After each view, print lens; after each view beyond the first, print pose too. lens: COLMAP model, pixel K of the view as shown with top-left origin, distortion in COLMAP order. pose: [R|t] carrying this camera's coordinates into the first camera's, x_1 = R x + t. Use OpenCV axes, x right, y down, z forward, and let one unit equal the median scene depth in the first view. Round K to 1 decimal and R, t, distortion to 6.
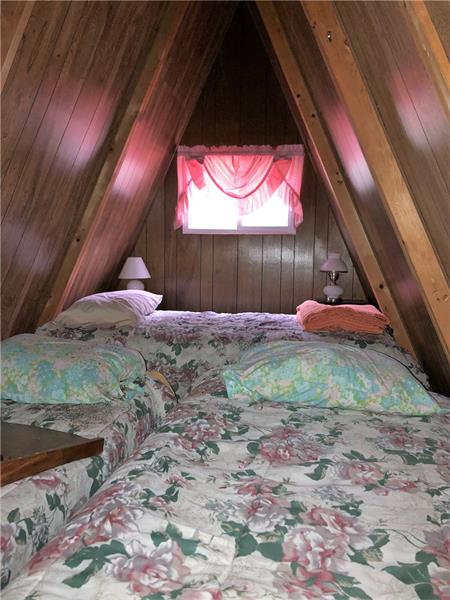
lens RADIAL K [[487.1, 0, 228.6], [0, 487.1, 298.5], [0, 0, 1]] dist [0.003431, -0.000491]
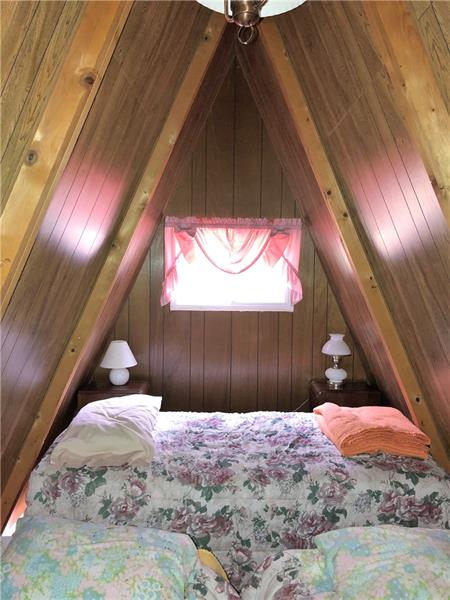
lens RADIAL K [[487.1, 0, 228.6], [0, 487.1, 298.5], [0, 0, 1]] dist [0.003431, -0.000491]
pose [[0.989930, -0.010447, 0.141174, -0.120519], [0.013324, 0.999722, -0.019450, -0.143753], [-0.140932, 0.021135, 0.989794, 0.089829]]
